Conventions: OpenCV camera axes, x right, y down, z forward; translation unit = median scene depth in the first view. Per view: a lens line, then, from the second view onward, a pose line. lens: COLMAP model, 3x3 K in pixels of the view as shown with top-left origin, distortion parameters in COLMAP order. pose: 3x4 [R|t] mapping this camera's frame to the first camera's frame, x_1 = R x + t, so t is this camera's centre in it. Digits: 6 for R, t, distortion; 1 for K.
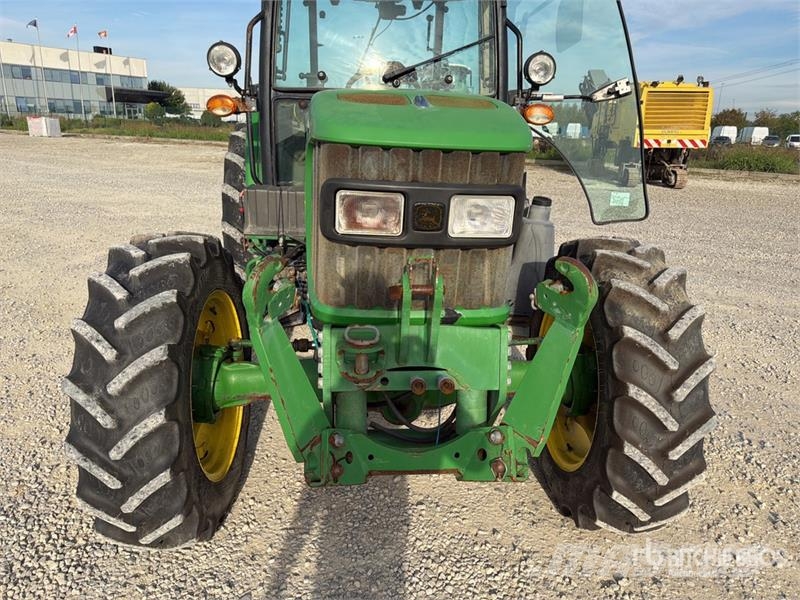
lens RADIAL K [[569.2, 0, 399.2], [0, 569.2, 302.9], [0, 0, 1]] dist [0.046808, -0.055497]
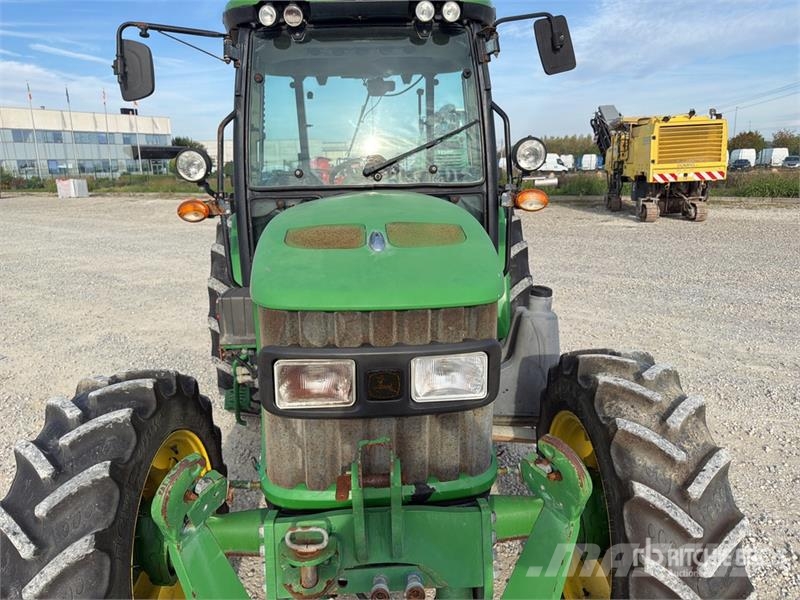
lens RADIAL K [[573.1, 0, 398.4], [0, 573.1, 297.0], [0, 0, 1]] dist [0.008883, -0.006802]
pose [[0.998092, -0.045692, -0.041533, 0.059950], [0.042534, 0.996353, -0.073976, -0.115214], [0.044762, 0.072068, 0.996395, 0.078913]]
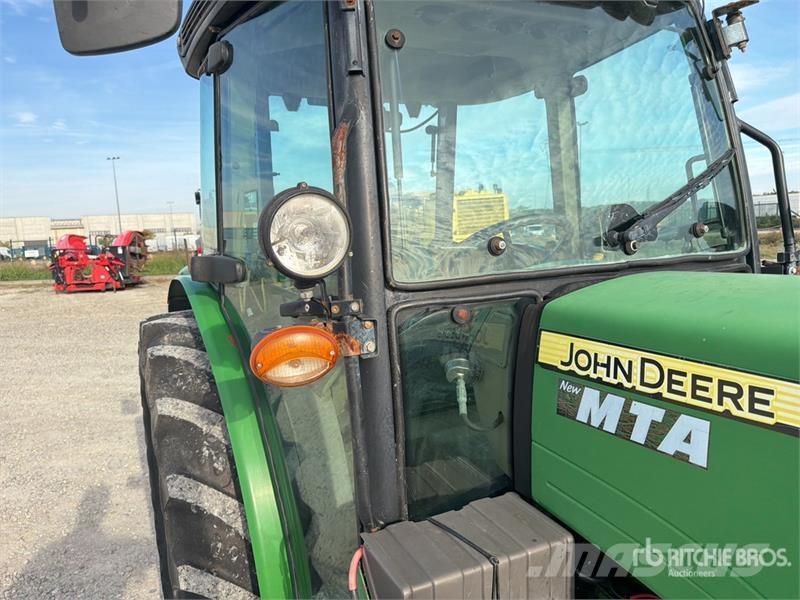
lens RADIAL K [[569.3, 0, 392.1], [0, 569.3, 302.7], [0, 0, 1]] dist [0.050005, -0.071121]
pose [[0.925464, -0.120673, 0.359102, -0.369987], [0.182485, 0.972691, -0.143429, -0.309652], [-0.331987, 0.198269, 0.922211, 0.641913]]
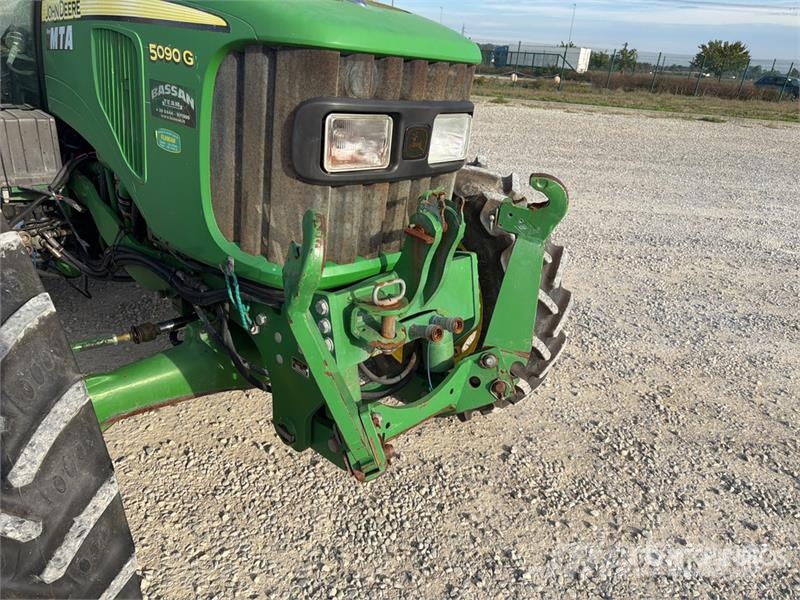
lens RADIAL K [[569.2, 0, 399.2], [0, 569.2, 302.9], [0, 0, 1]] dist [0.046808, -0.055497]
pose [[0.768183, -0.236289, 0.595031, -0.286347], [0.151234, 0.970071, 0.189976, -0.044195], [-0.622112, -0.055947, 0.780927, 0.171564]]
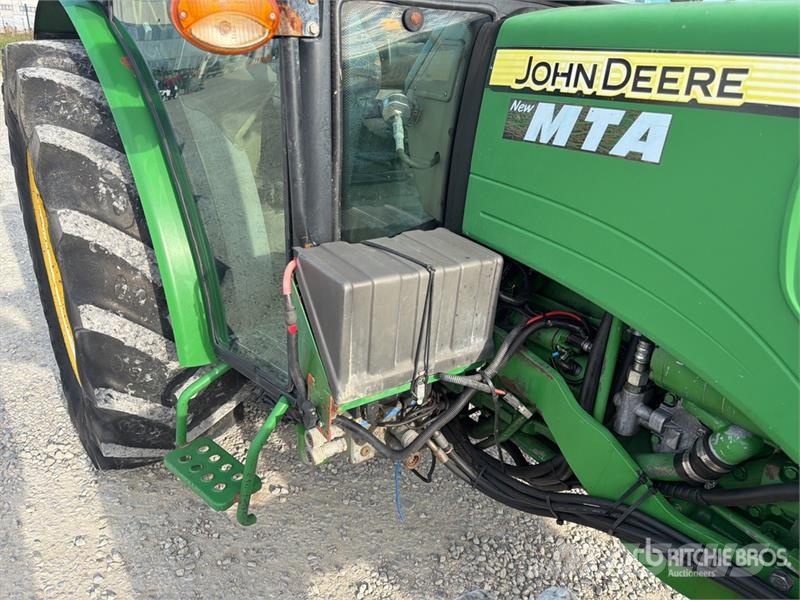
lens RADIAL K [[562.0, 0, 398.4], [0, 562.0, 298.3], [0, 0, 1]] dist [0.047526, -0.062399]
pose [[0.851473, -0.189209, 0.489075, -0.395813], [0.120271, 0.978240, 0.169062, -0.237804], [-0.510420, -0.085130, 0.855701, 0.688521]]
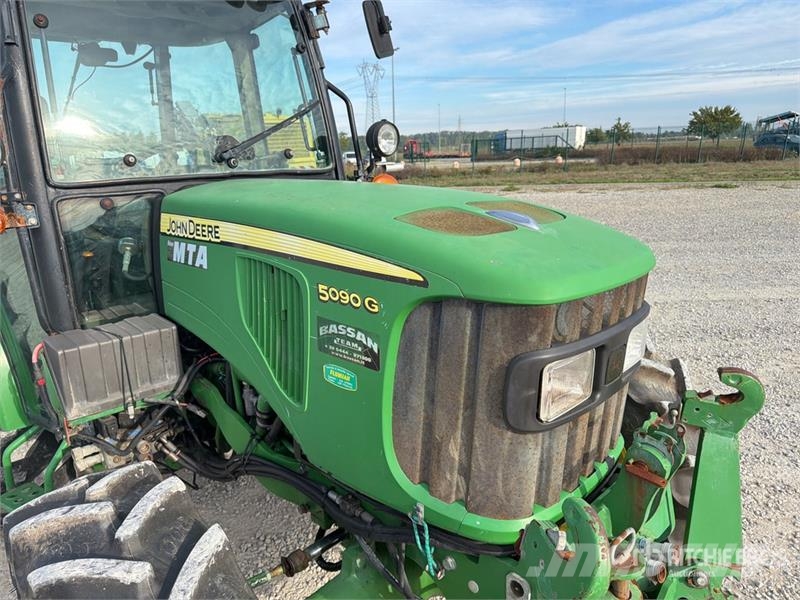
lens RADIAL K [[569.8, 0, 402.5], [0, 569.8, 302.4], [0, 0, 1]] dist [0.053632, -0.062092]
pose [[0.764046, -0.219536, 0.606660, -0.343733], [0.243734, 0.968860, 0.043642, -0.182785], [-0.597350, 0.114519, 0.793762, 0.276973]]
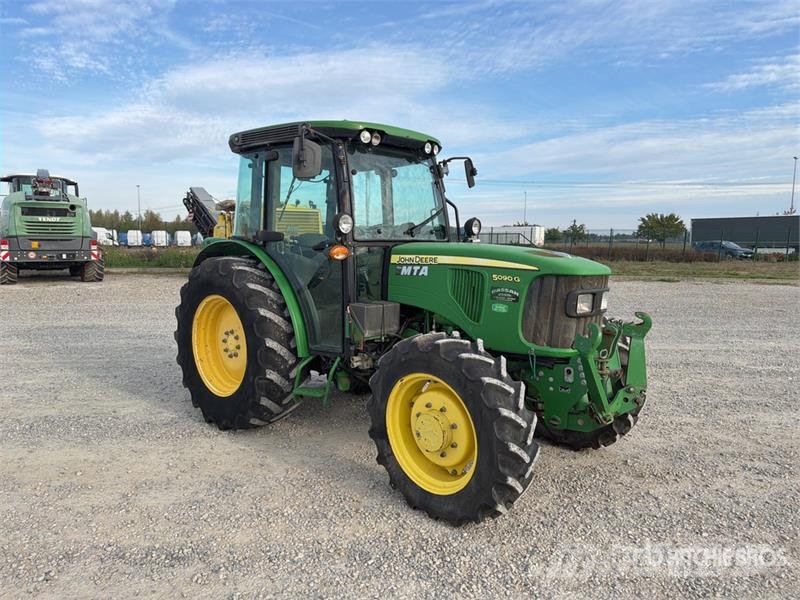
lens RADIAL K [[563.3, 0, 394.3], [0, 563.3, 303.3], [0, 0, 1]] dist [0.137457, -0.221594]
pose [[0.736524, -0.097347, 0.669370, -1.156611], [0.211203, 0.973210, -0.090857, -0.059358], [-0.642593, 0.208291, 0.737353, -0.115317]]
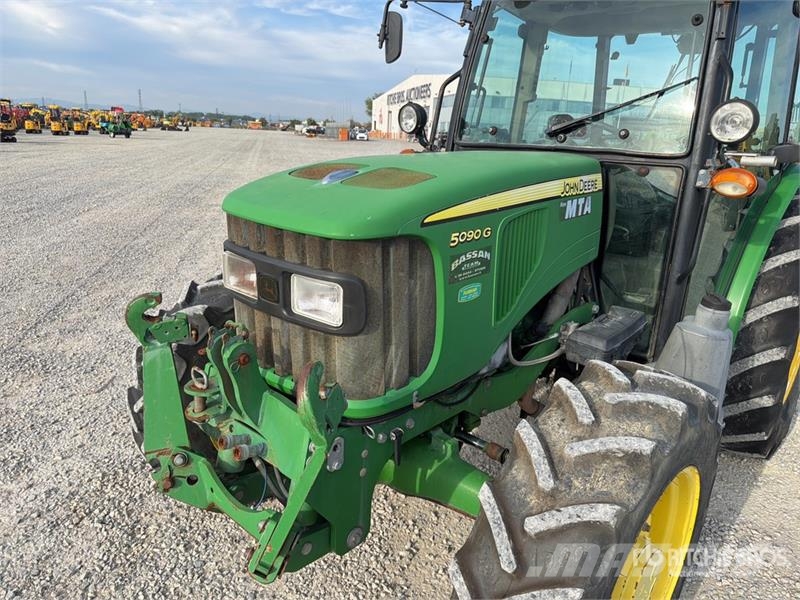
lens RADIAL K [[562.0, 0, 398.4], [0, 562.0, 298.3], [0, 0, 1]] dist [0.047526, -0.062399]
pose [[0.686682, 0.206197, -0.697101, 0.491318], [-0.237424, 0.969957, 0.053030, -0.129413], [0.687093, 0.129094, 0.715009, 0.230650]]
